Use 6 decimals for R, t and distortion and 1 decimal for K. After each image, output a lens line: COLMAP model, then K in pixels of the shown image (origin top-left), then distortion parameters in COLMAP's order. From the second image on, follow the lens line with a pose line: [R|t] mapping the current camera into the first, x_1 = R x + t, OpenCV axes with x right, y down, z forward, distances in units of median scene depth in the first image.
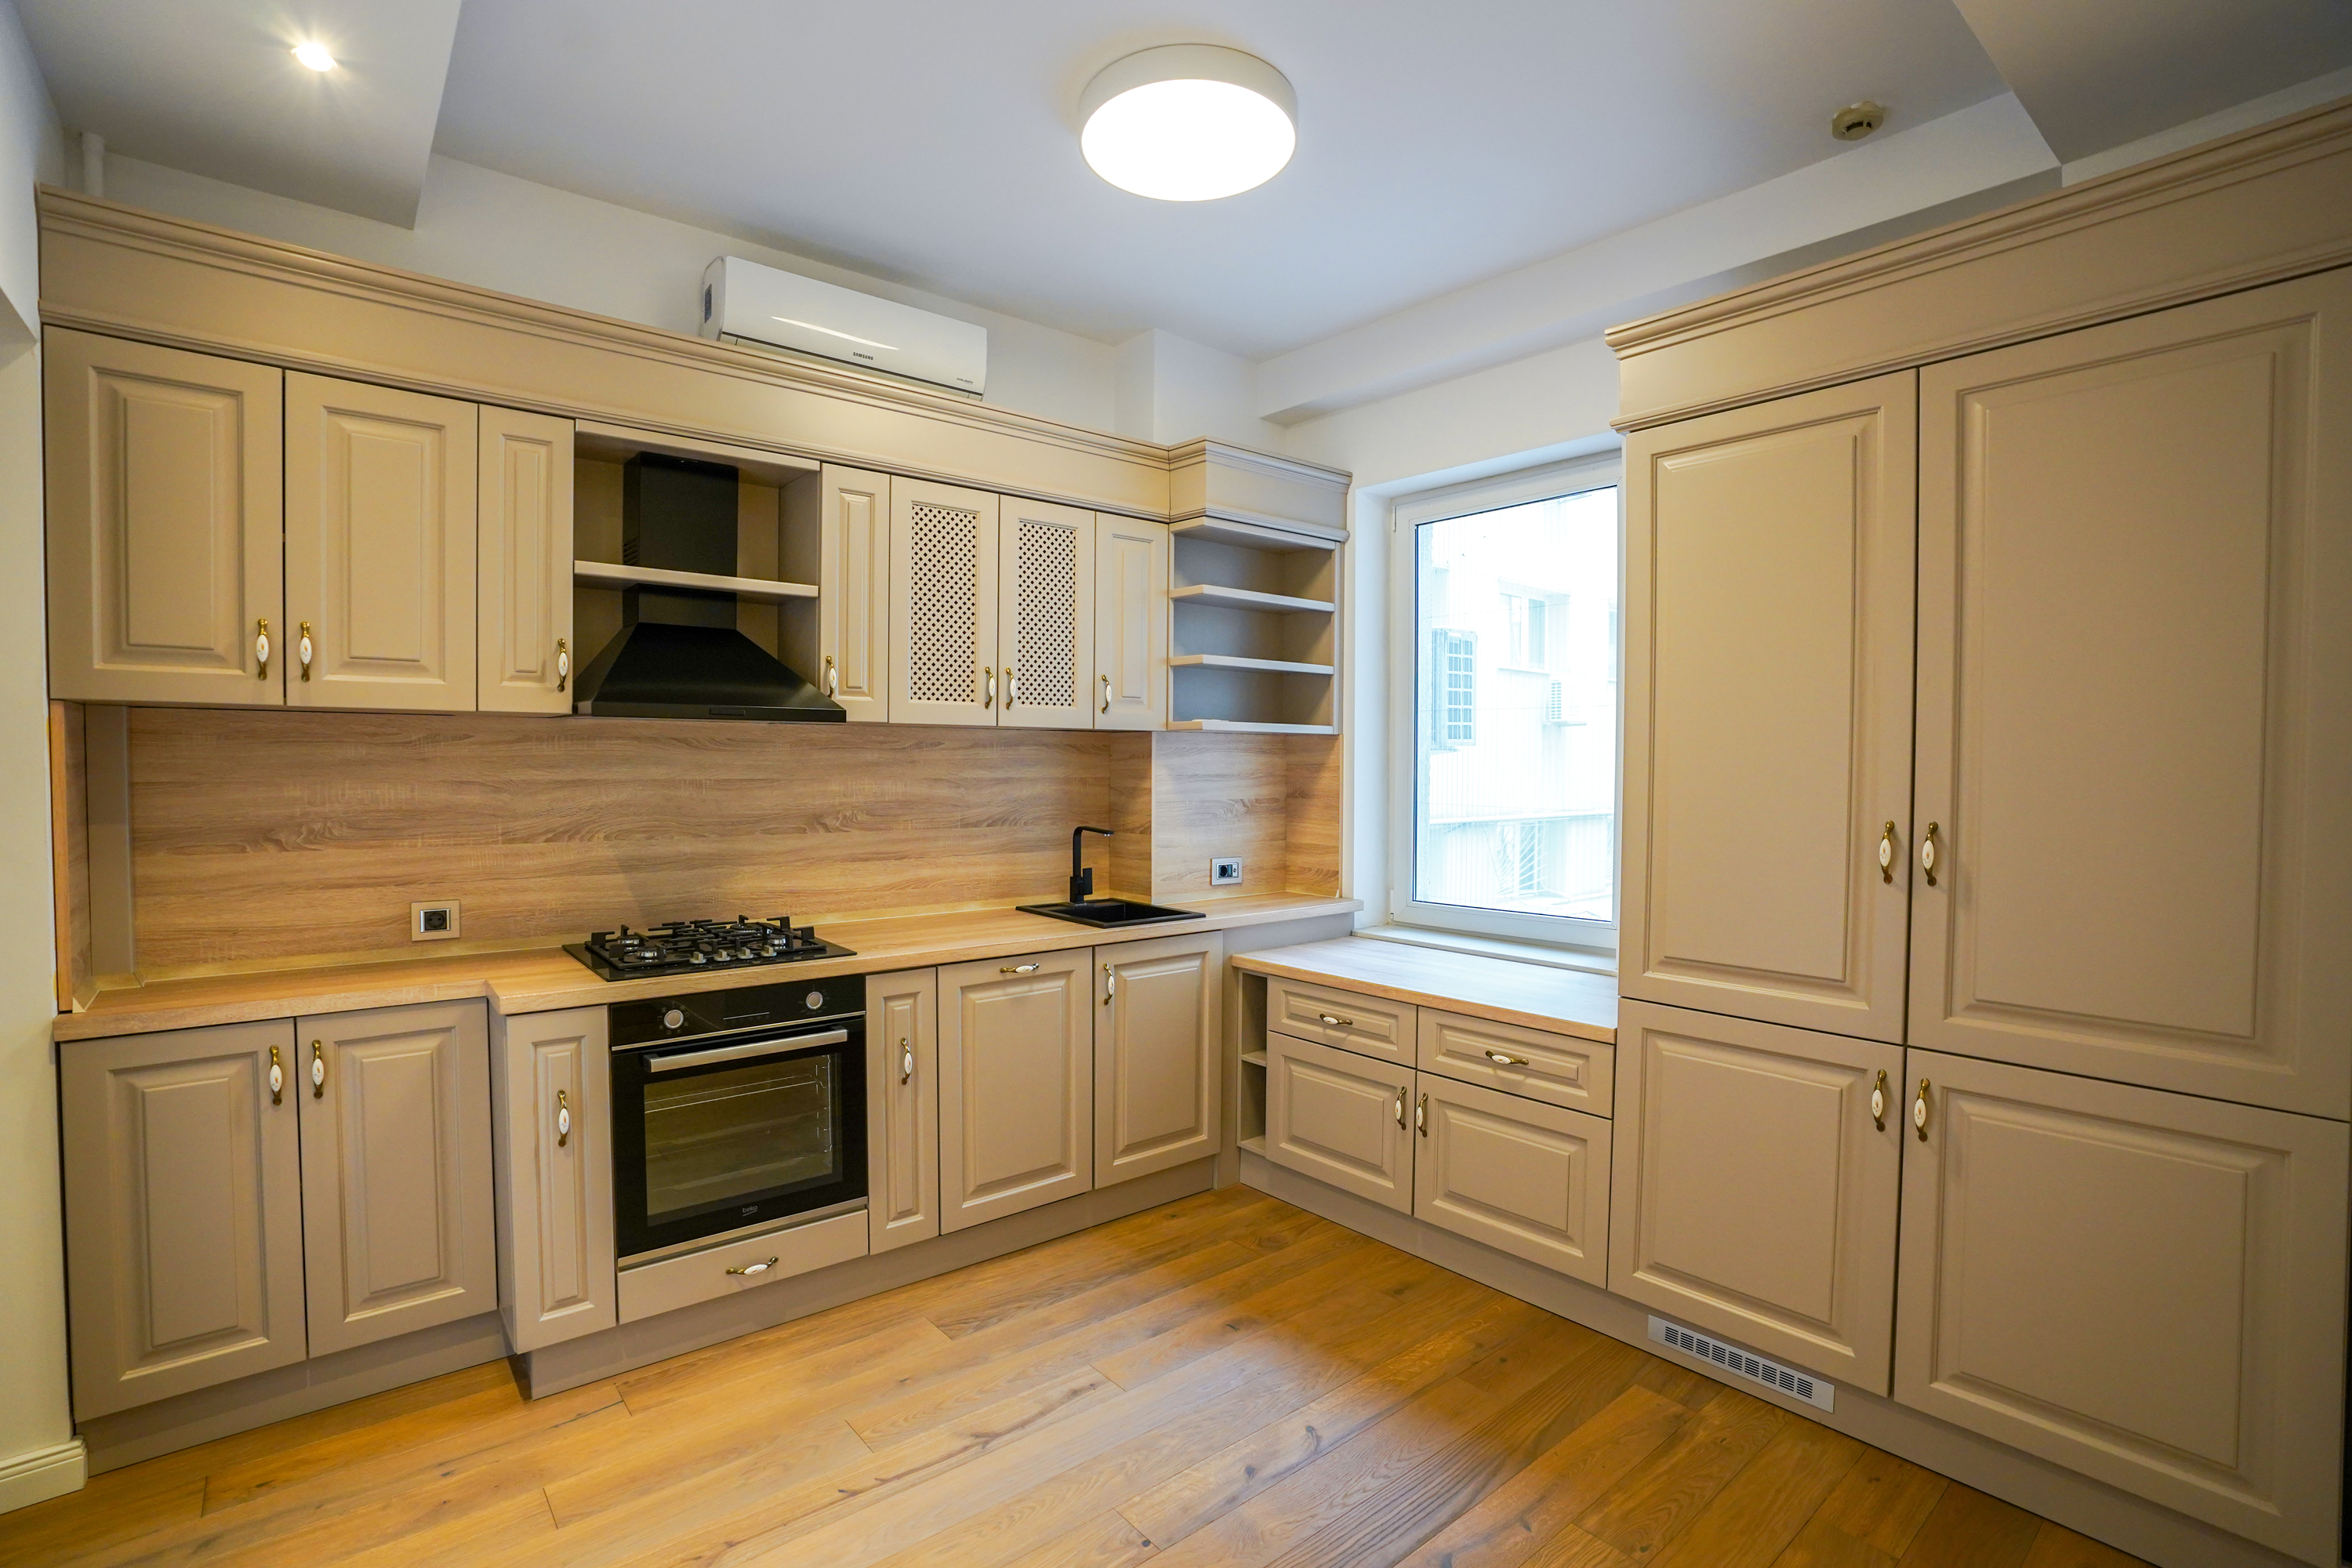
lens RADIAL K [[1087.5, 0, 1157.7], [0, 1087.5, 789.2], [0, 0, 1]] dist [-0.073163, 0.030810]
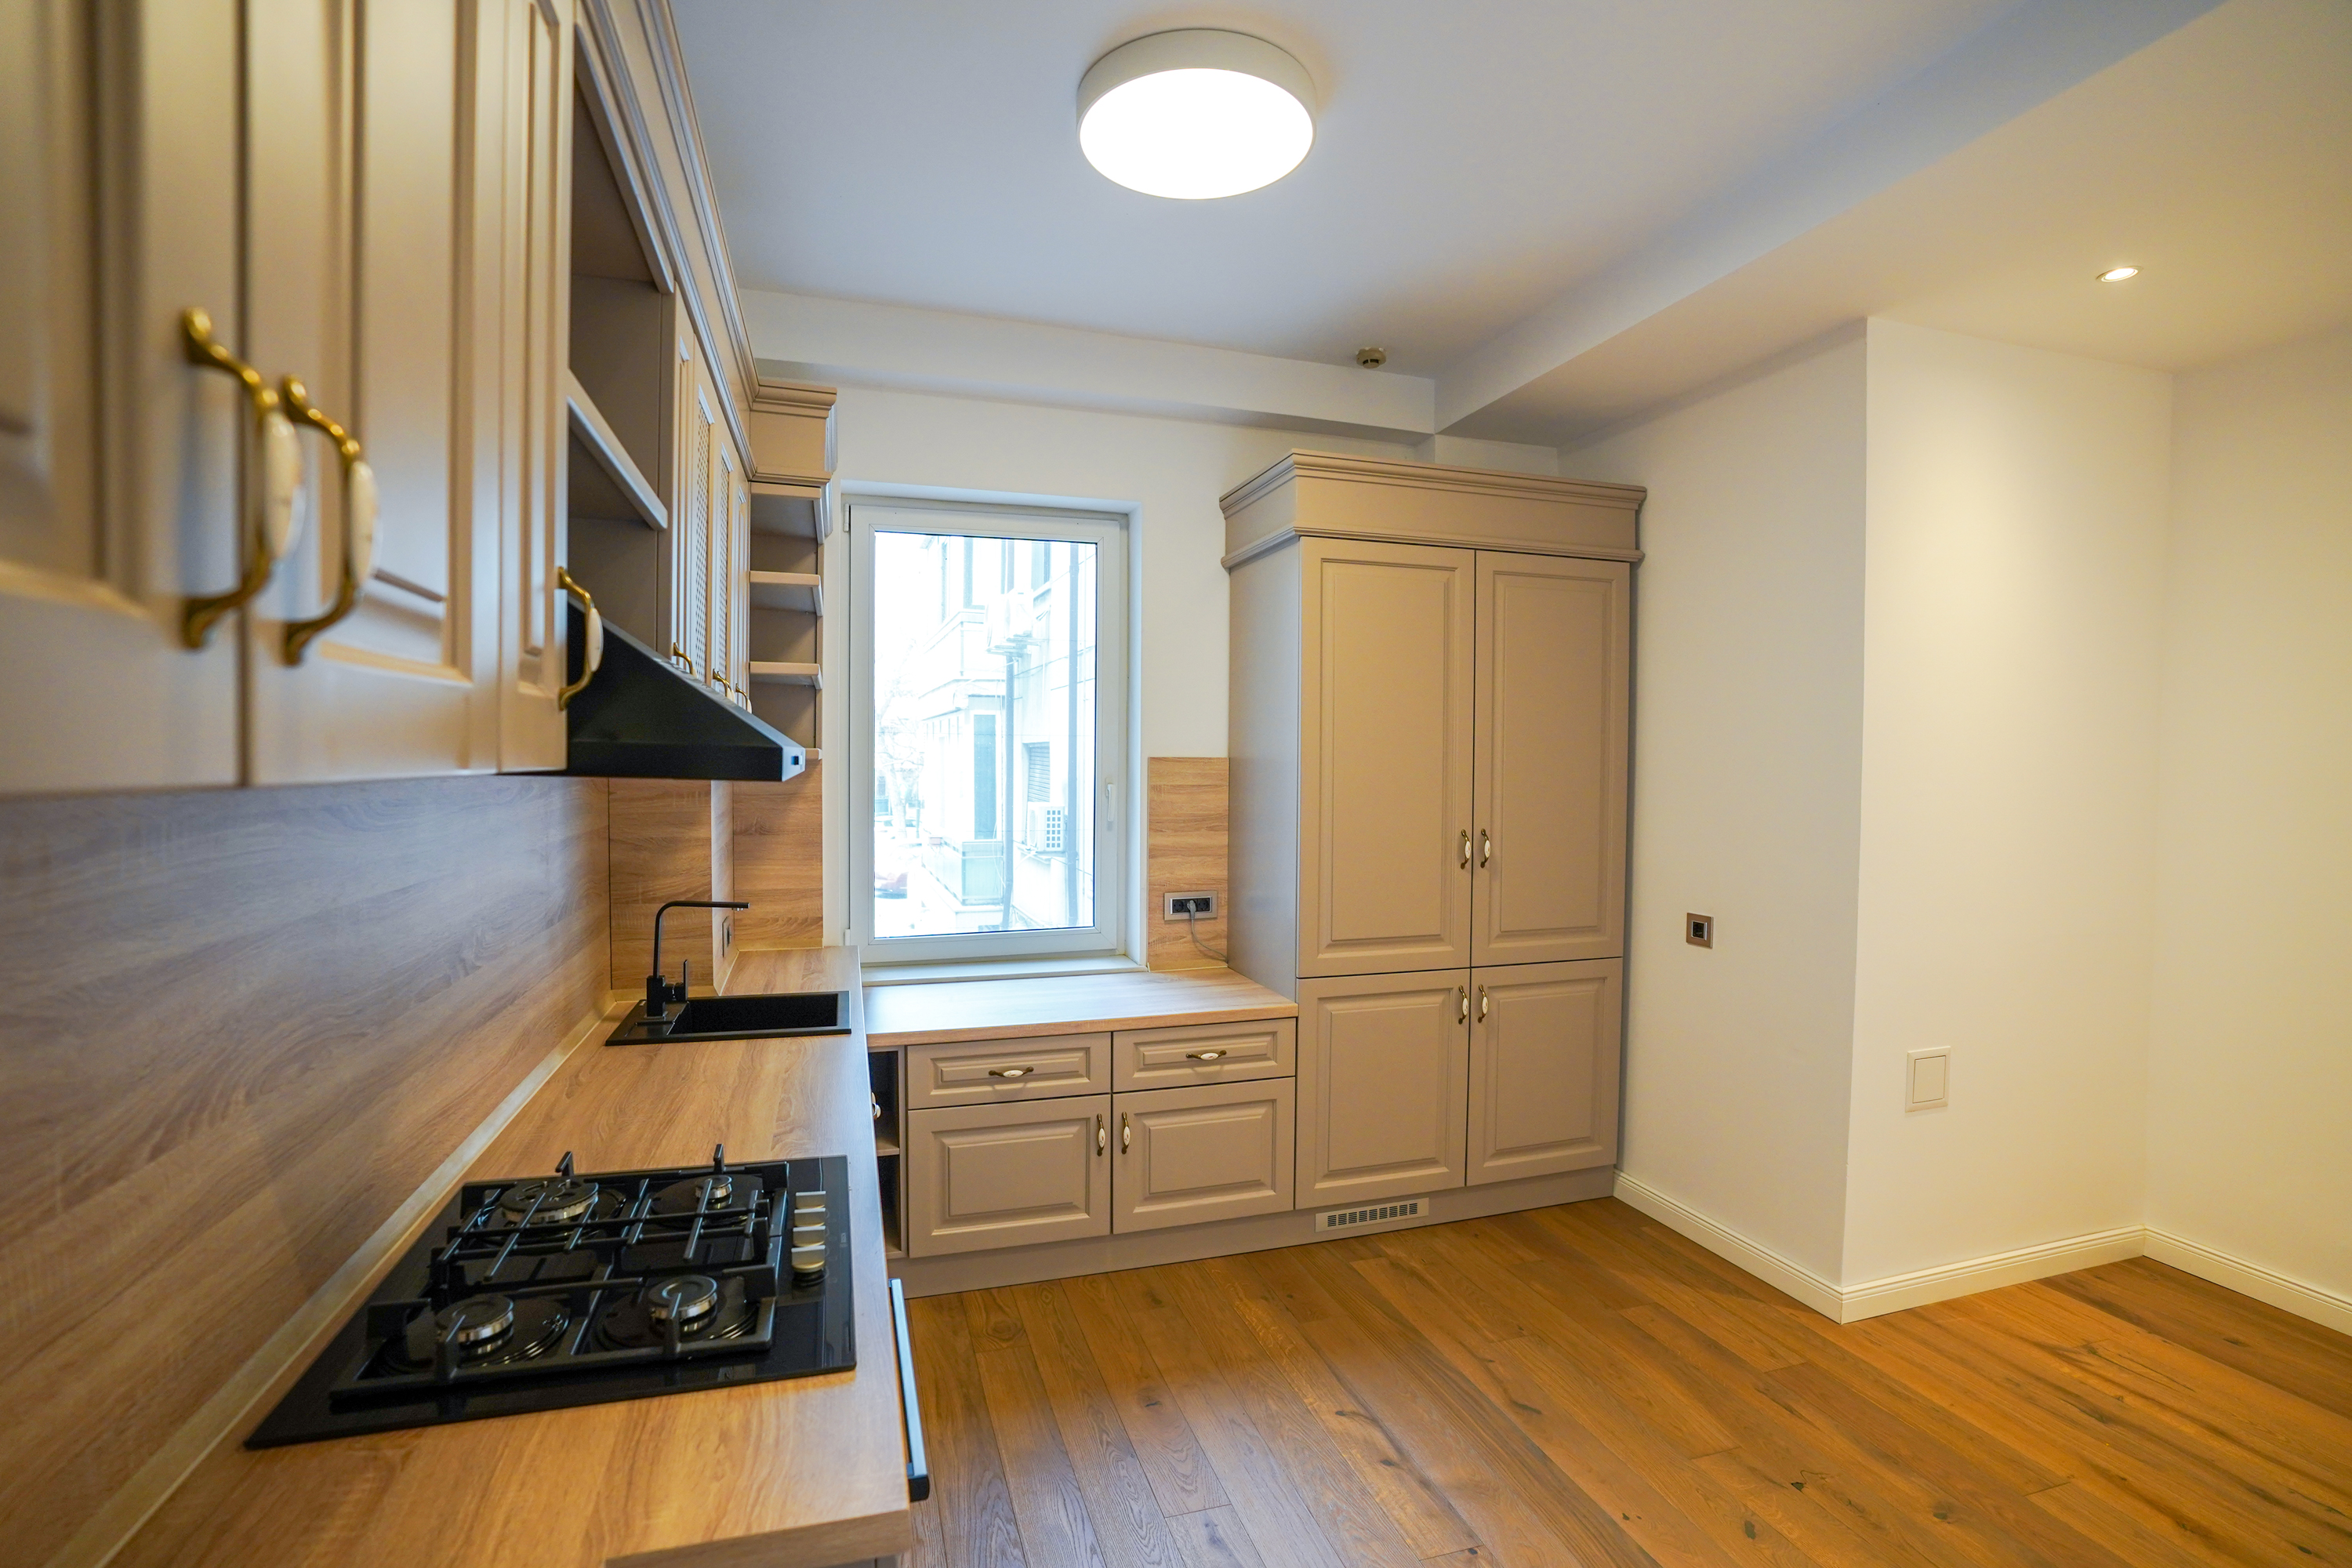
lens RADIAL K [[1087.5, 0, 1157.7], [0, 1087.5, 789.2], [0, 0, 1]] dist [-0.073163, 0.030810]
pose [[0.380750, -0.032168, 0.924118, -0.788698], [0.018984, 0.999456, 0.026969, -0.067043], [-0.924483, 0.007275, 0.381153, 0.638177]]
